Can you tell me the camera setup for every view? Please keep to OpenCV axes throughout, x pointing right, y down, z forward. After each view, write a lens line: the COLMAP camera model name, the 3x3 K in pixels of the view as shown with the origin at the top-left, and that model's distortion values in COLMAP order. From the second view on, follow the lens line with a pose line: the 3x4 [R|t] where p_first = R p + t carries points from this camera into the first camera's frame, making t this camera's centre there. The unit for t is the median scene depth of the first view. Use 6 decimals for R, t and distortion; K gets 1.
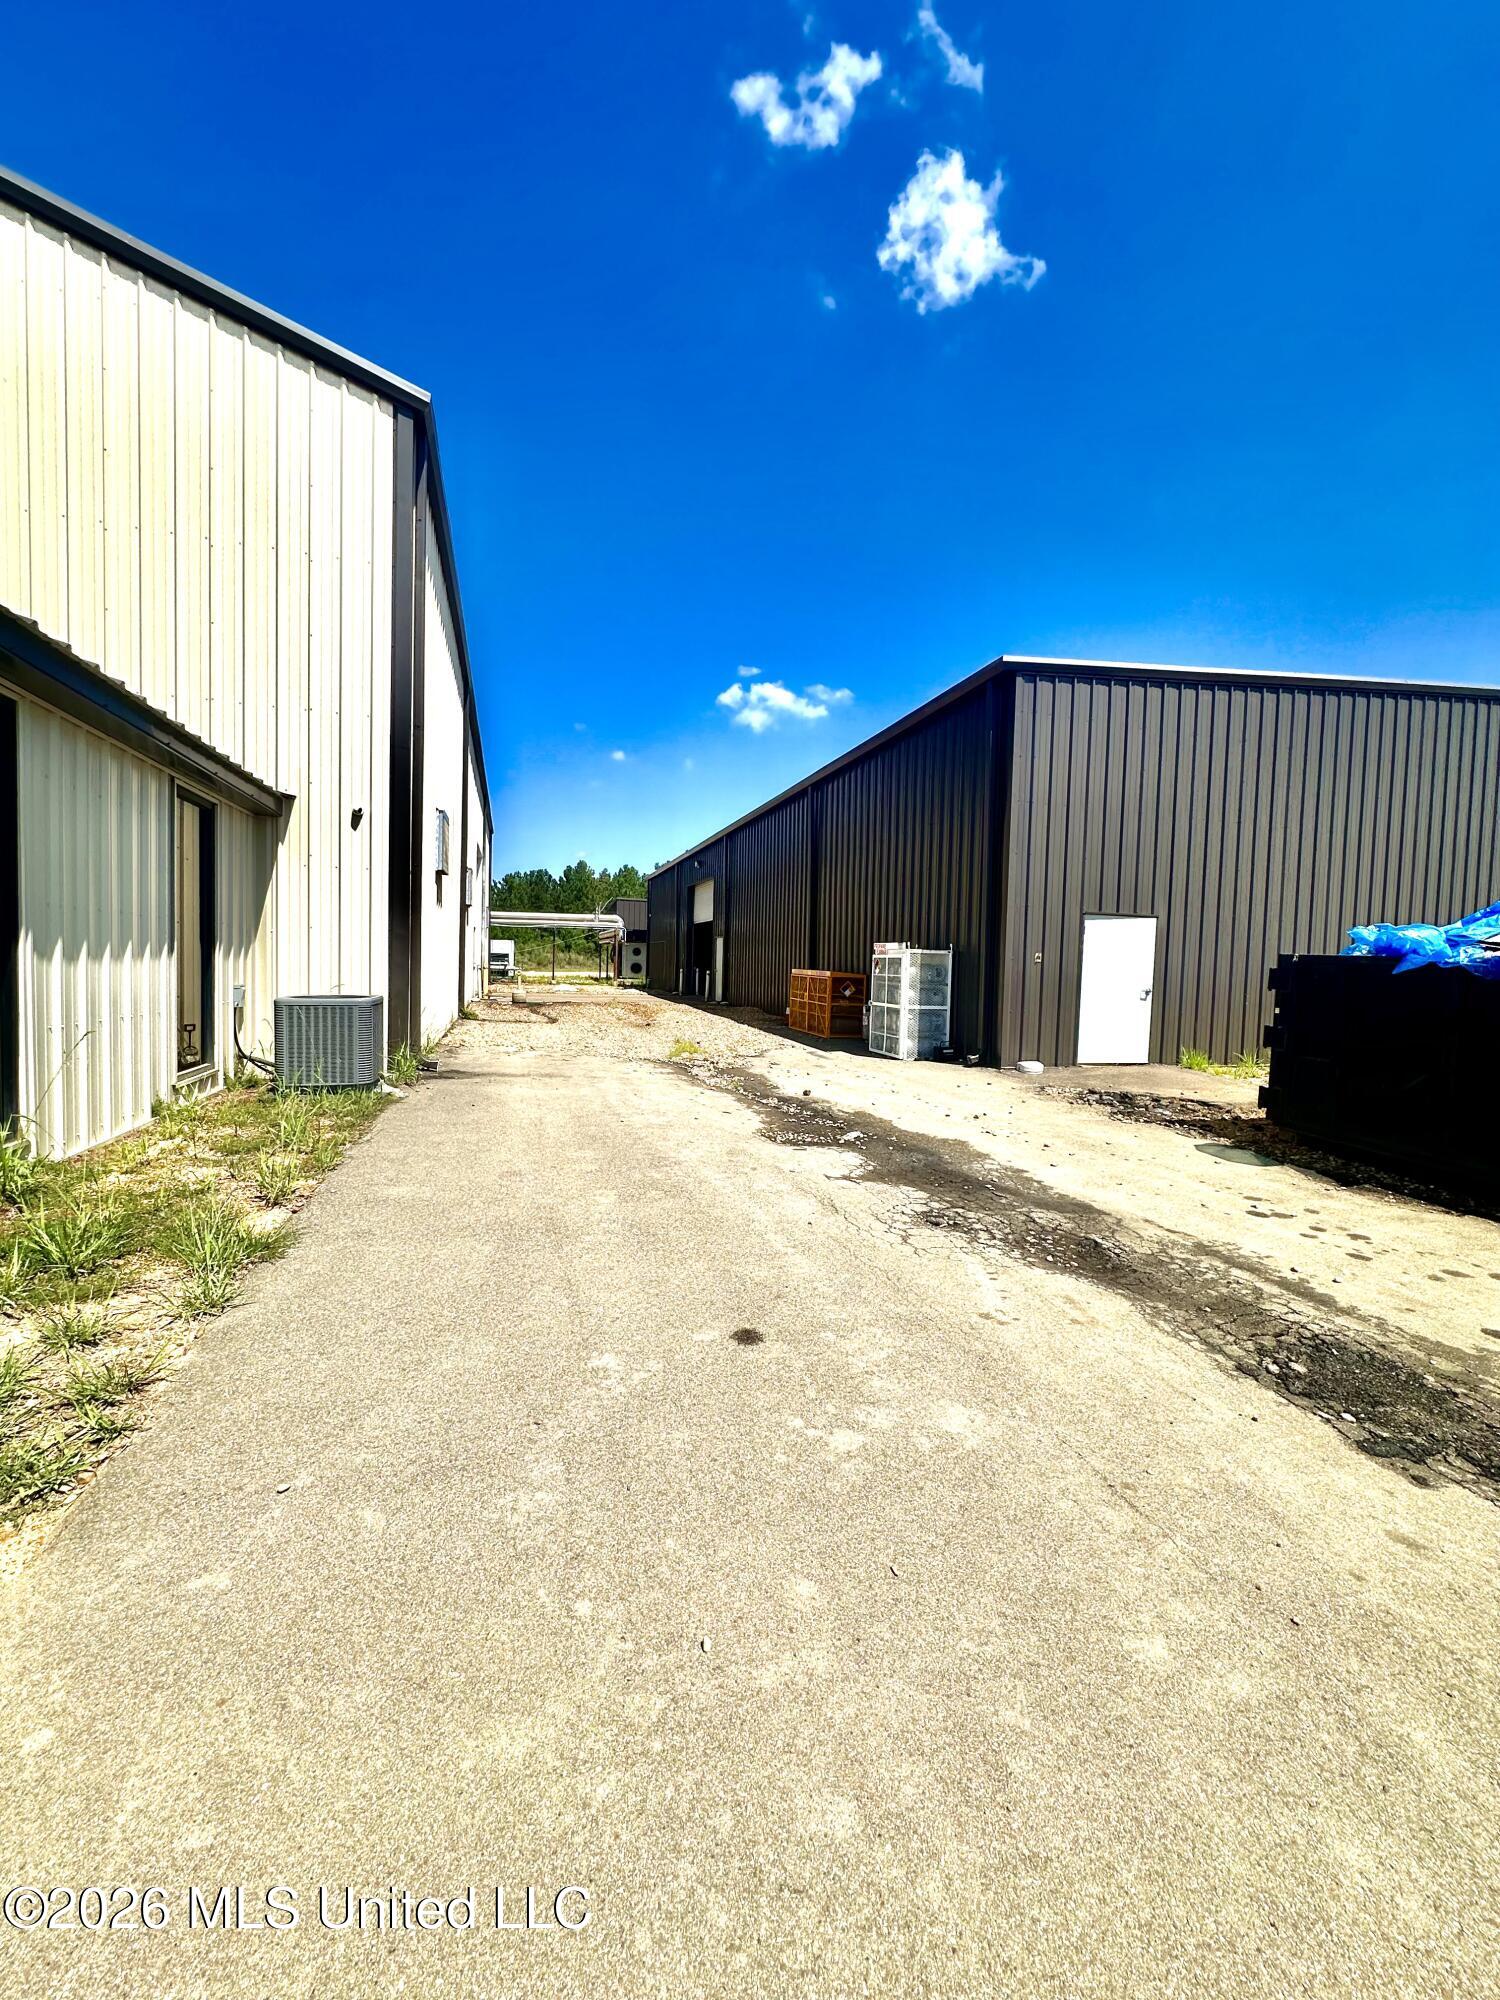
lens RADIAL K [[800.3, 0, 749.4], [0, 800.3, 1001.2], [0, 0, 1]] dist [0.000703, 0.000019]
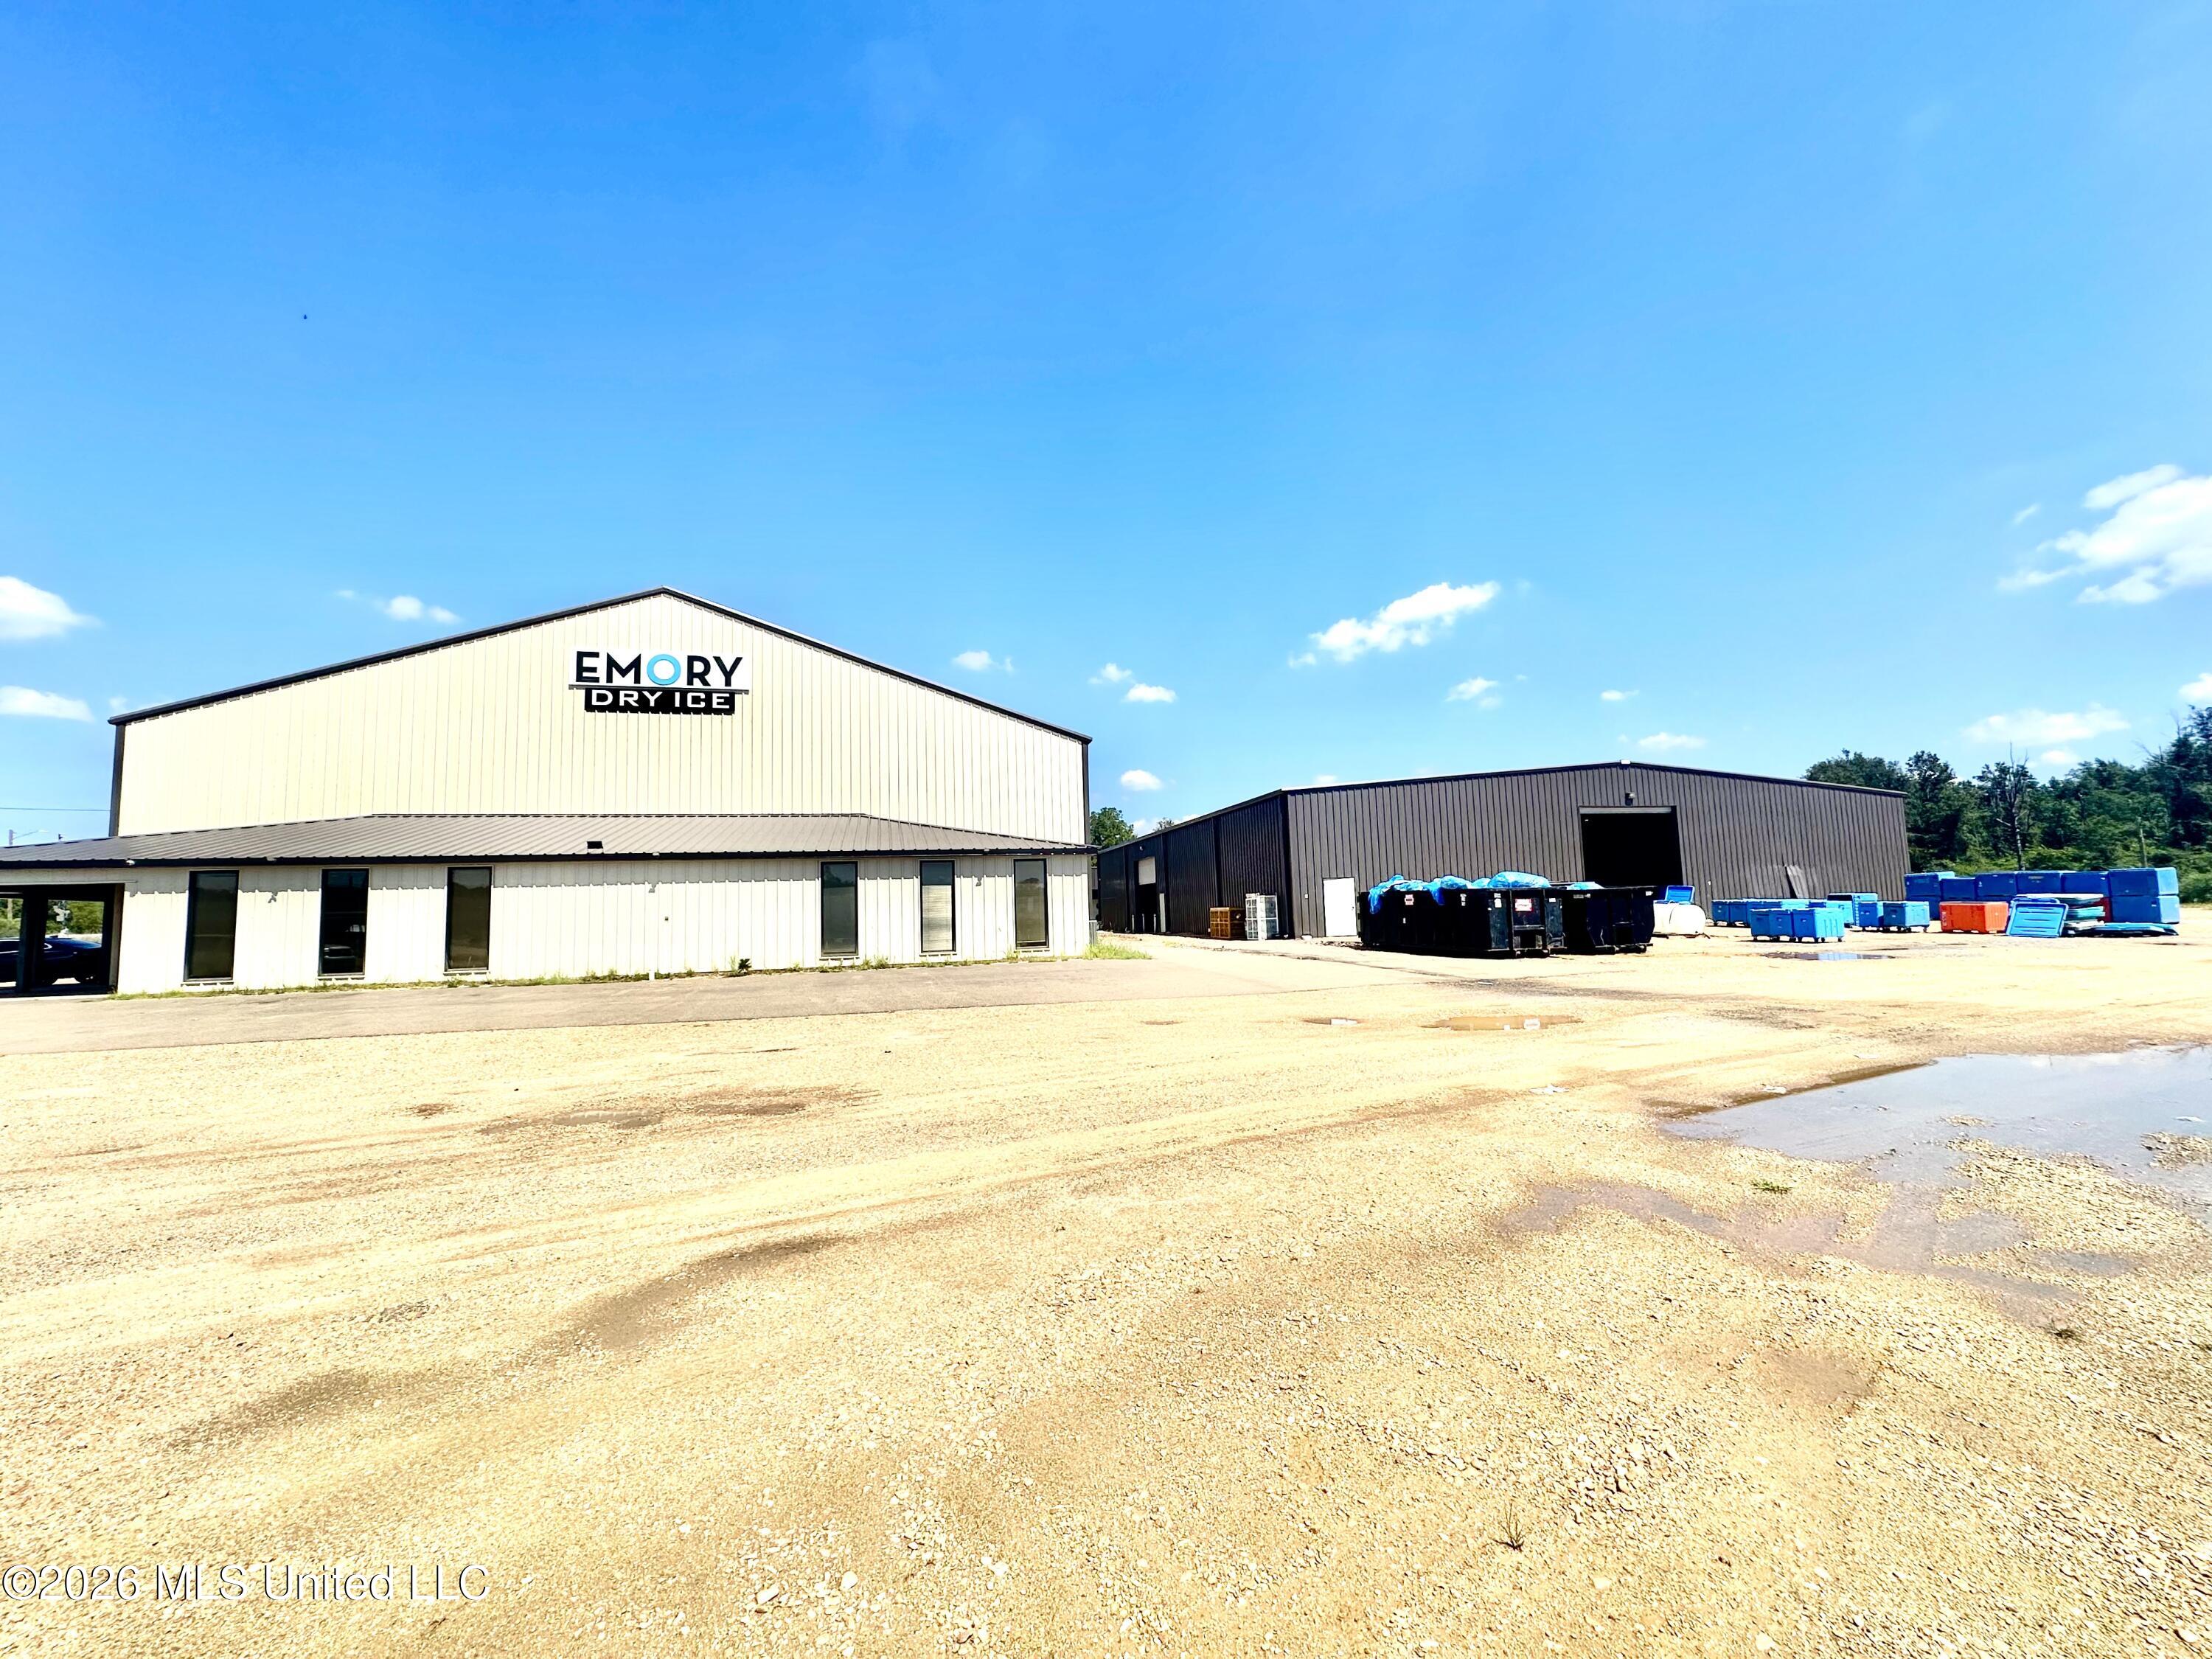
lens RADIAL K [[885.2, 0, 1101.4], [0, 885.2, 833.2], [0, 0, 1]] dist [0.000703, 0.000019]
pose [[0.997022, -0.060970, -0.047230, -0.139172], [0.053715, 0.988404, -0.142027, 0.101213], [0.055342, 0.139067, 0.988735, -1.673928]]
